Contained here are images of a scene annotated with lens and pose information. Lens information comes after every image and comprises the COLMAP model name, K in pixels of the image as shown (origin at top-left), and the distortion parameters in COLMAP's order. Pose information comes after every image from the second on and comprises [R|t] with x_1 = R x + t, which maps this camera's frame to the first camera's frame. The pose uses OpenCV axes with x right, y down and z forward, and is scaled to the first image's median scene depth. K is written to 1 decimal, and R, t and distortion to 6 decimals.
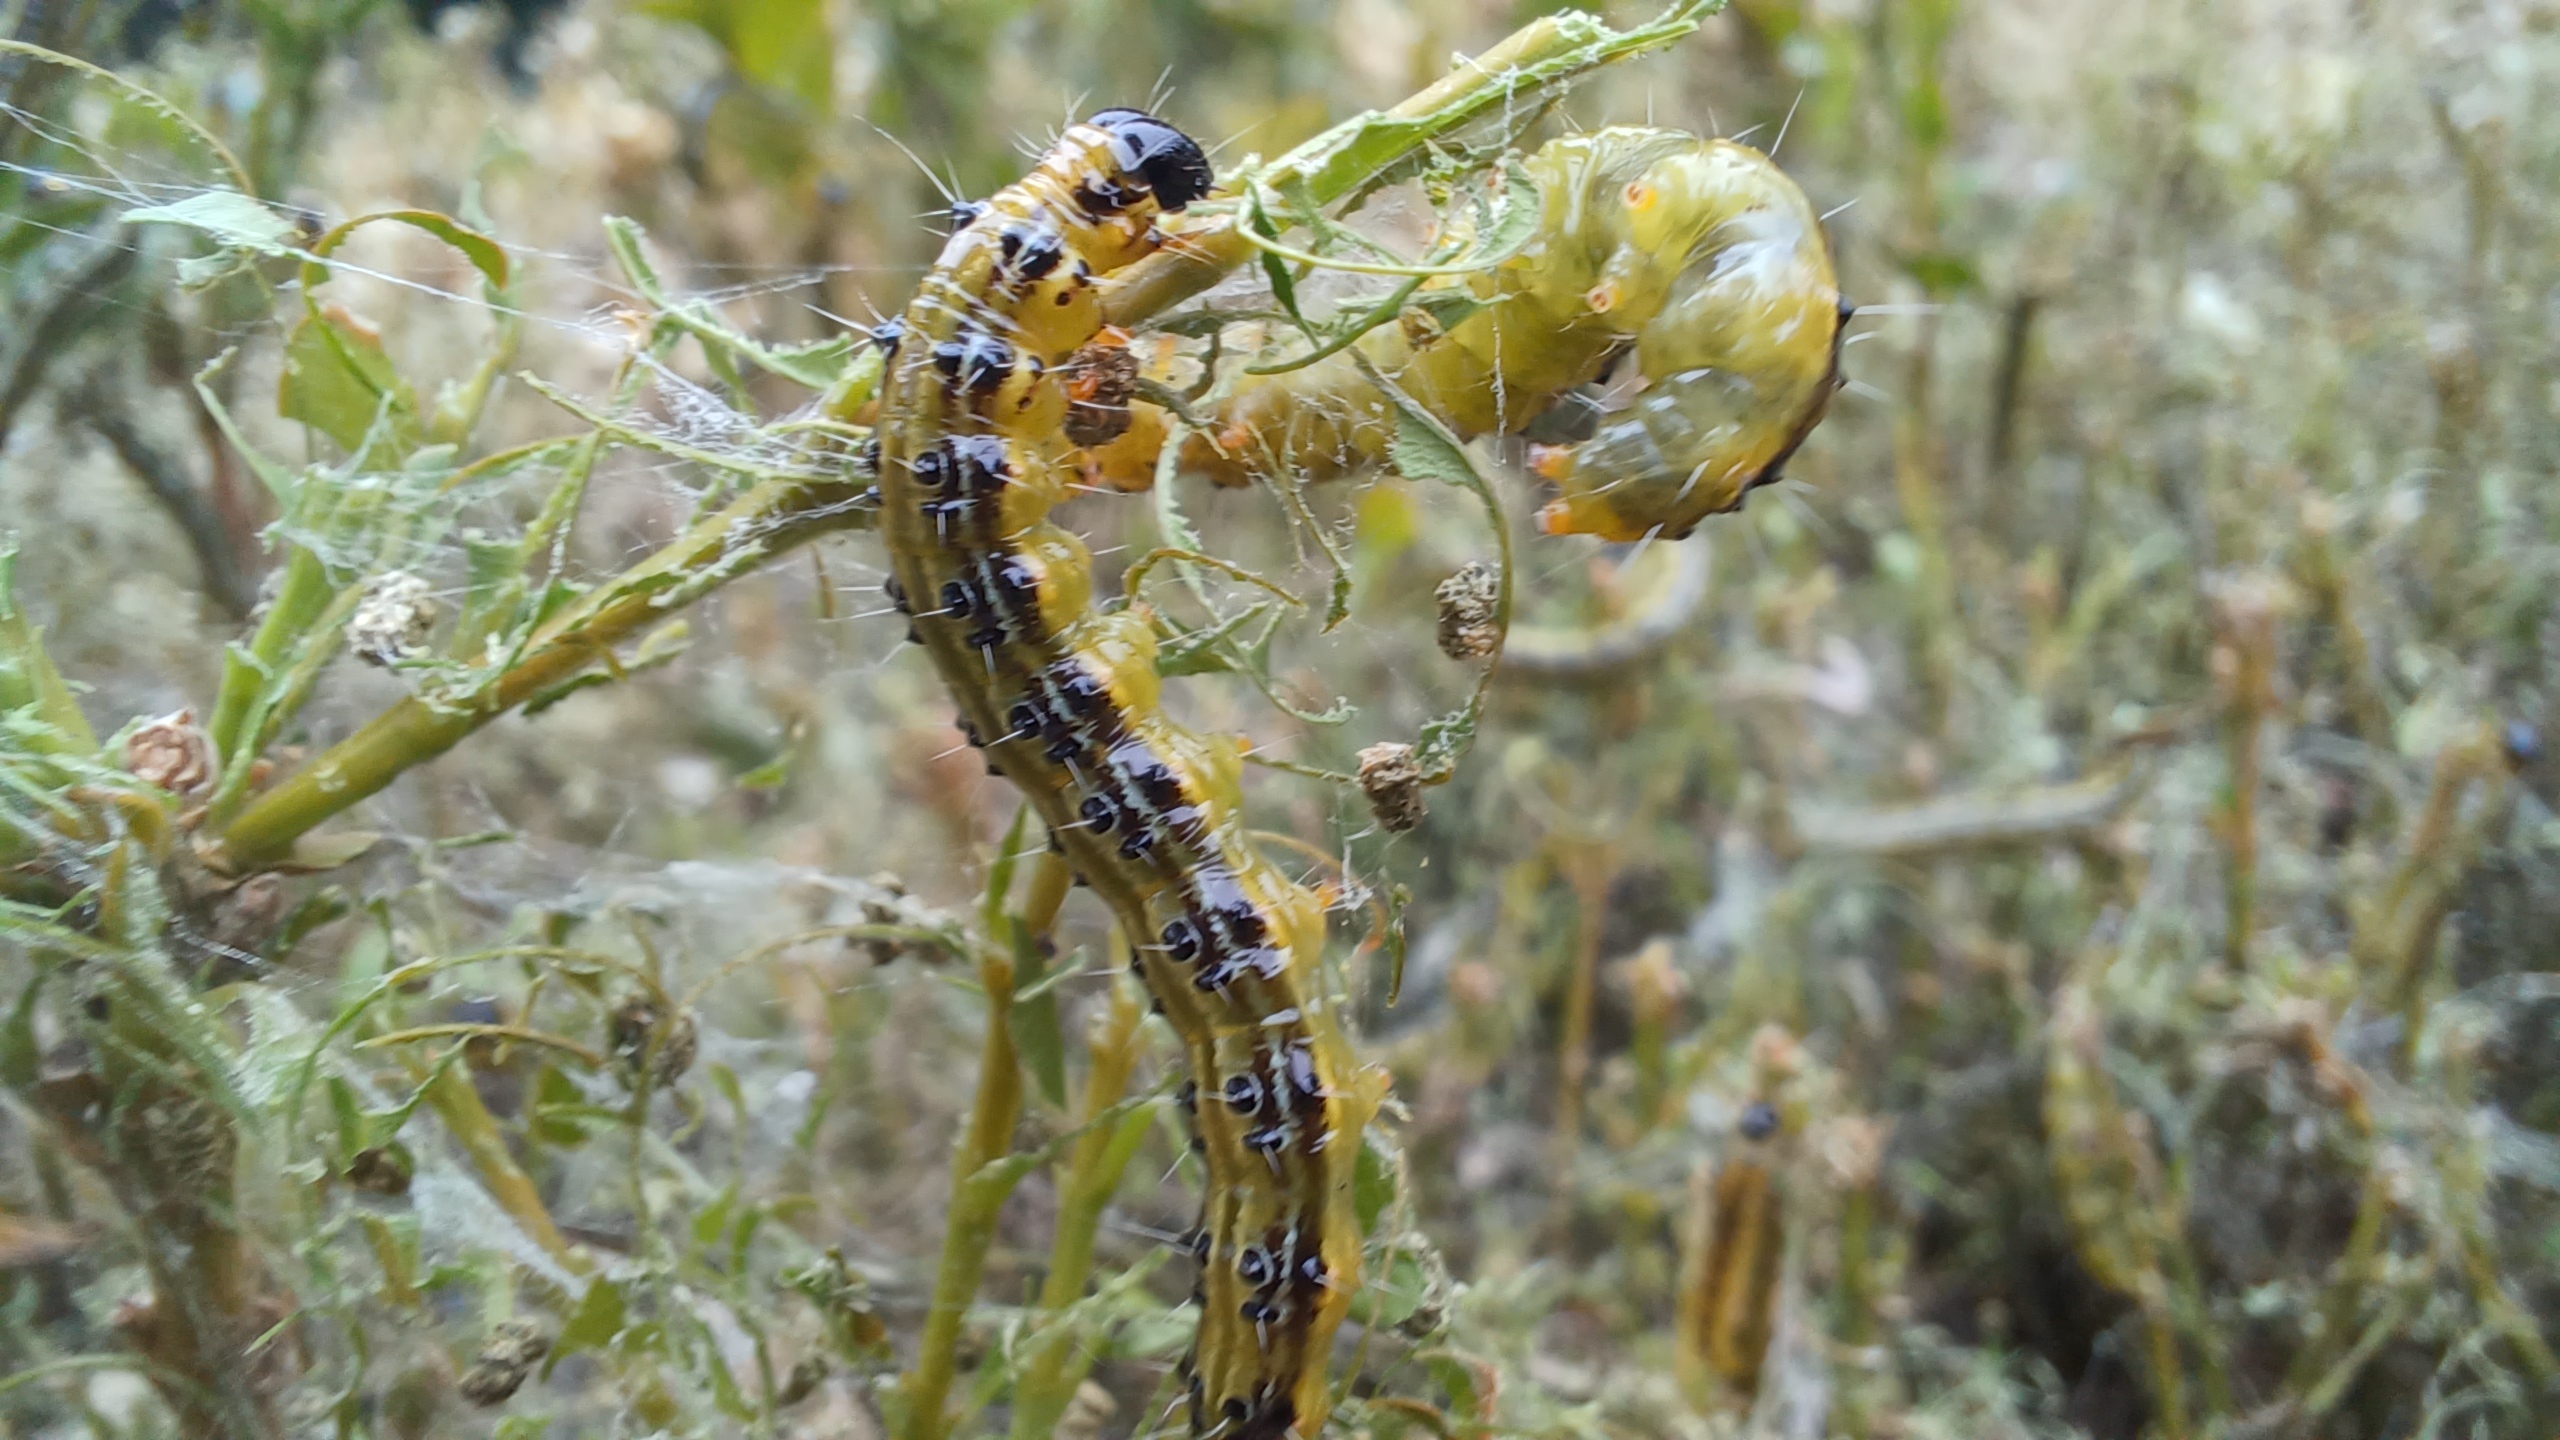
lens RADIAL K [[2002.9, 0, 1280.0], [0, 2002.9, 720.0], [0, 0, 1]] dist [-0.128970, 0.135801]
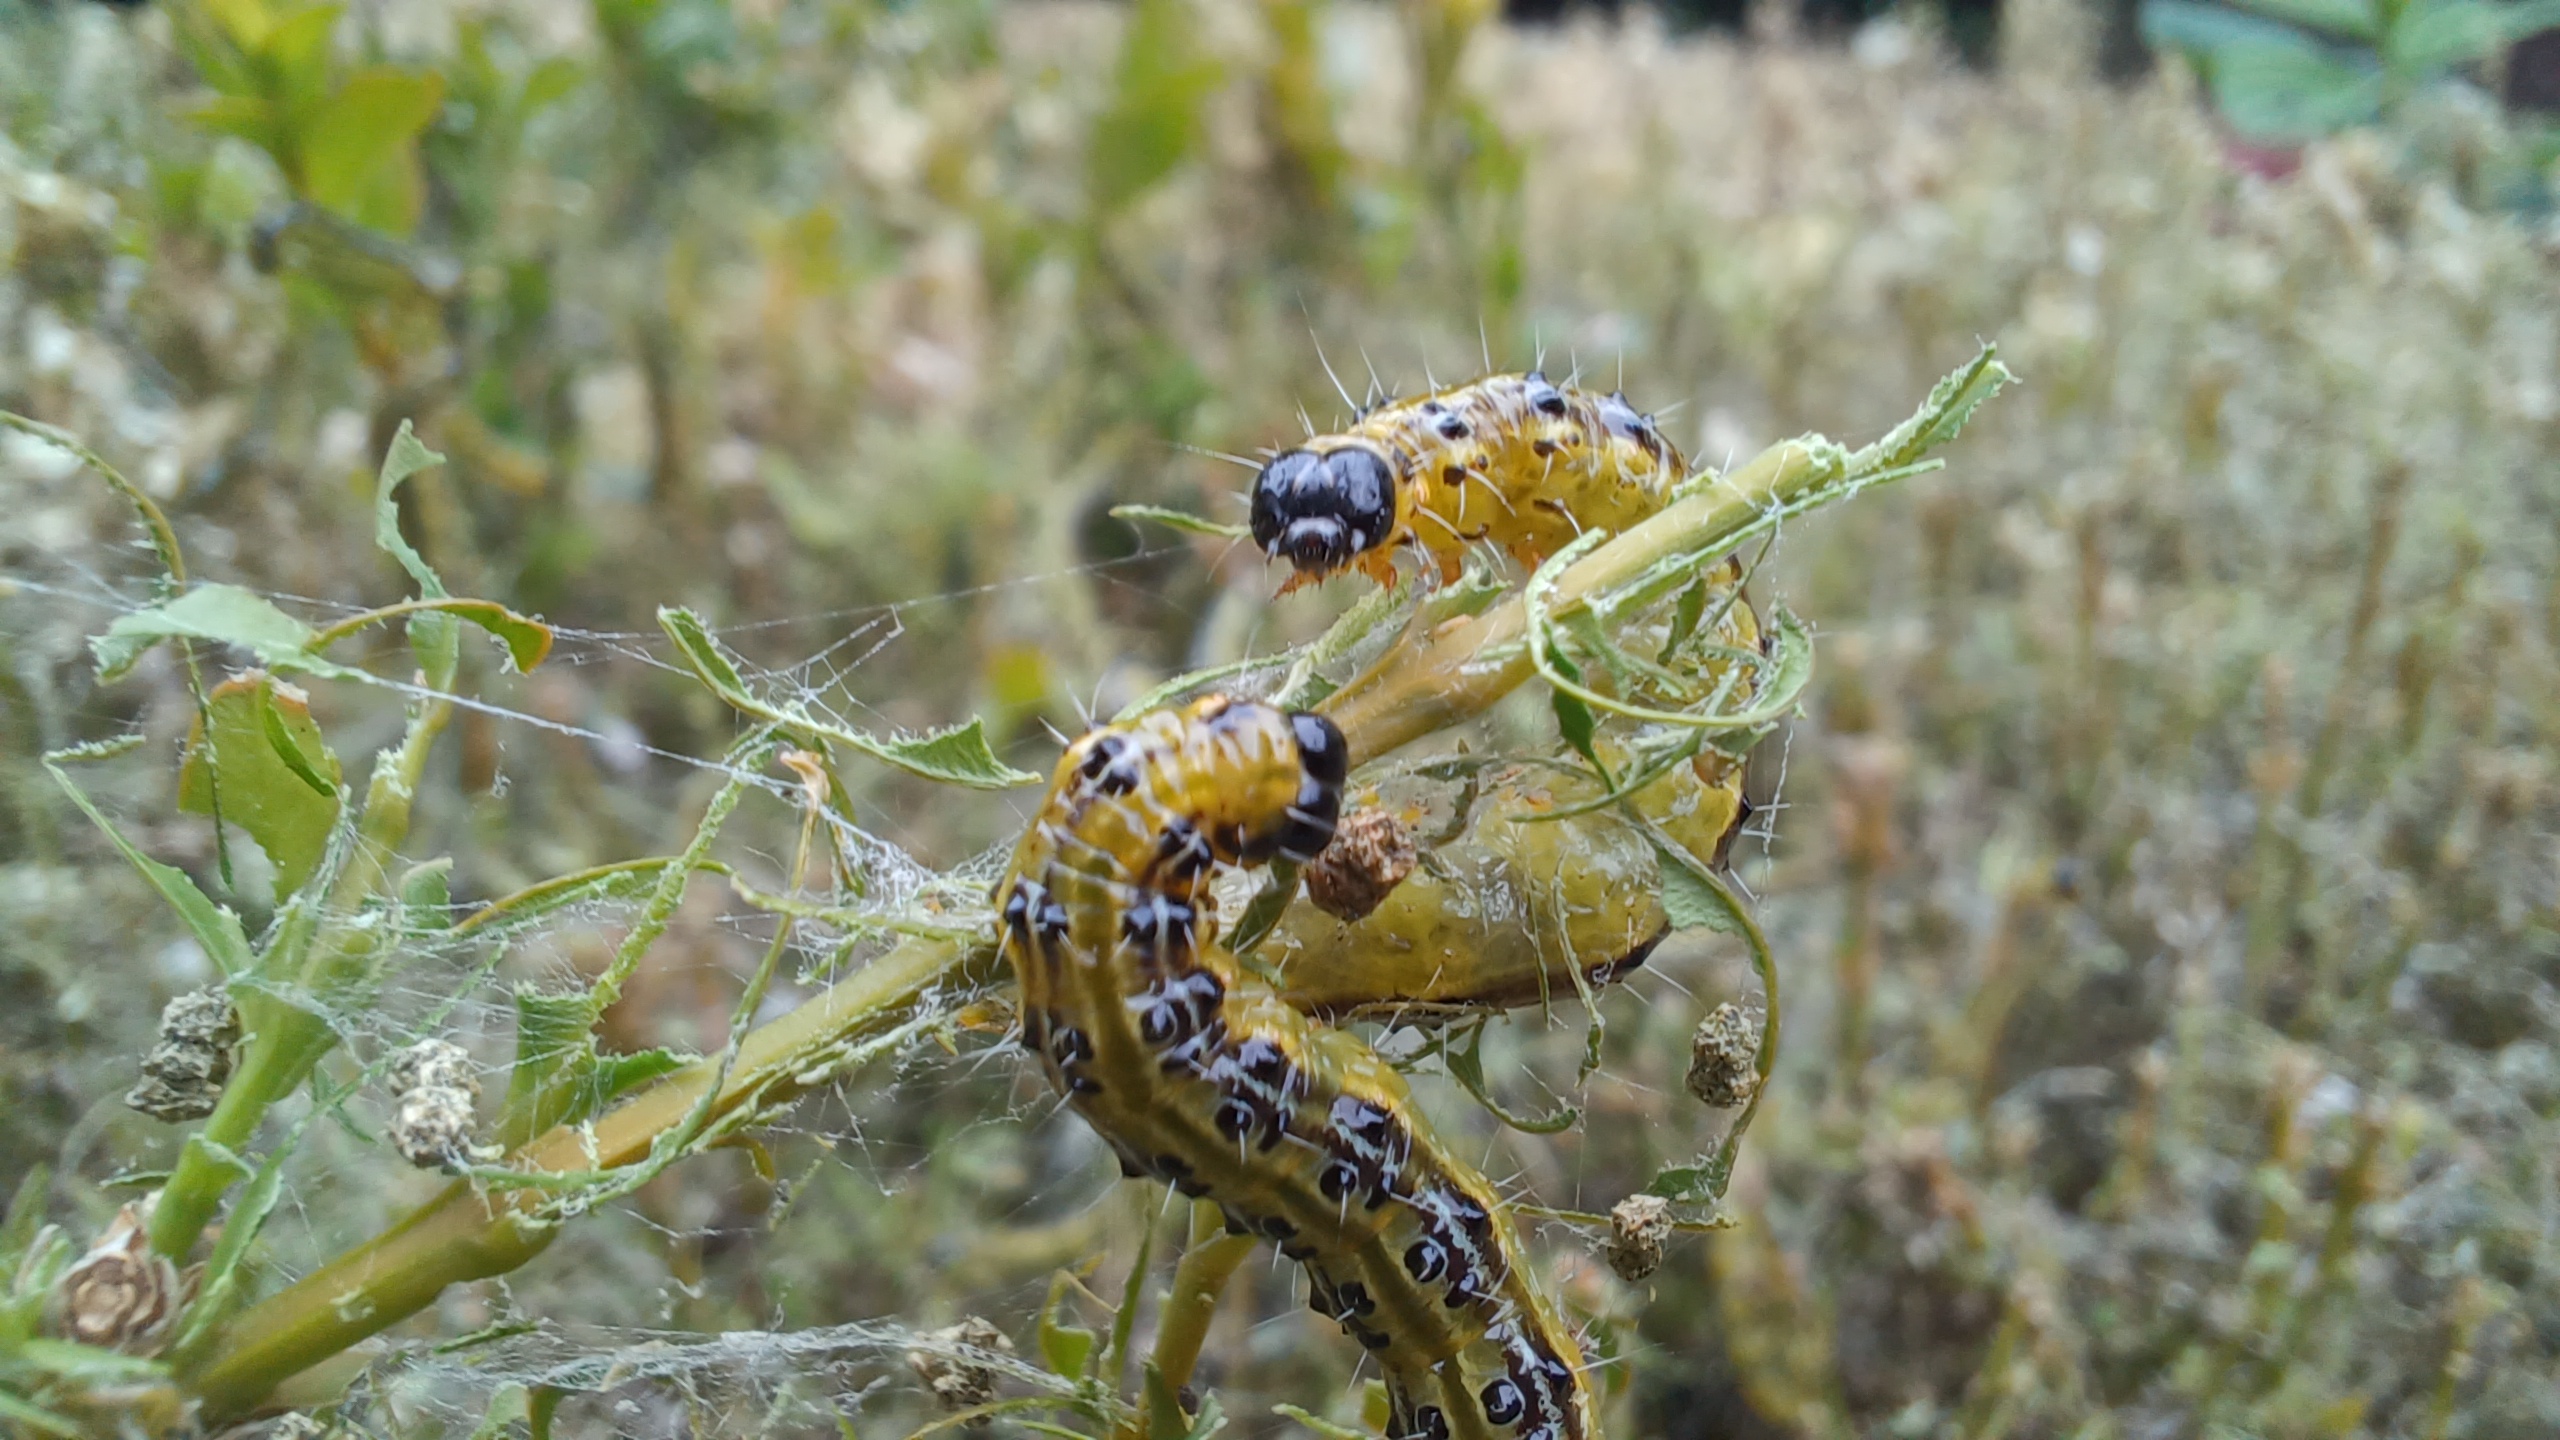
lens RADIAL K [[2002.9, 0, 1280.0], [0, 2002.9, 720.0], [0, 0, 1]] dist [-0.128970, 0.135801]
pose [[0.960983, -0.018370, 0.275996, -0.333972], [0.028347, 0.999079, -0.032203, -0.171631], [-0.275151, 0.038770, 0.960619, 0.119507]]
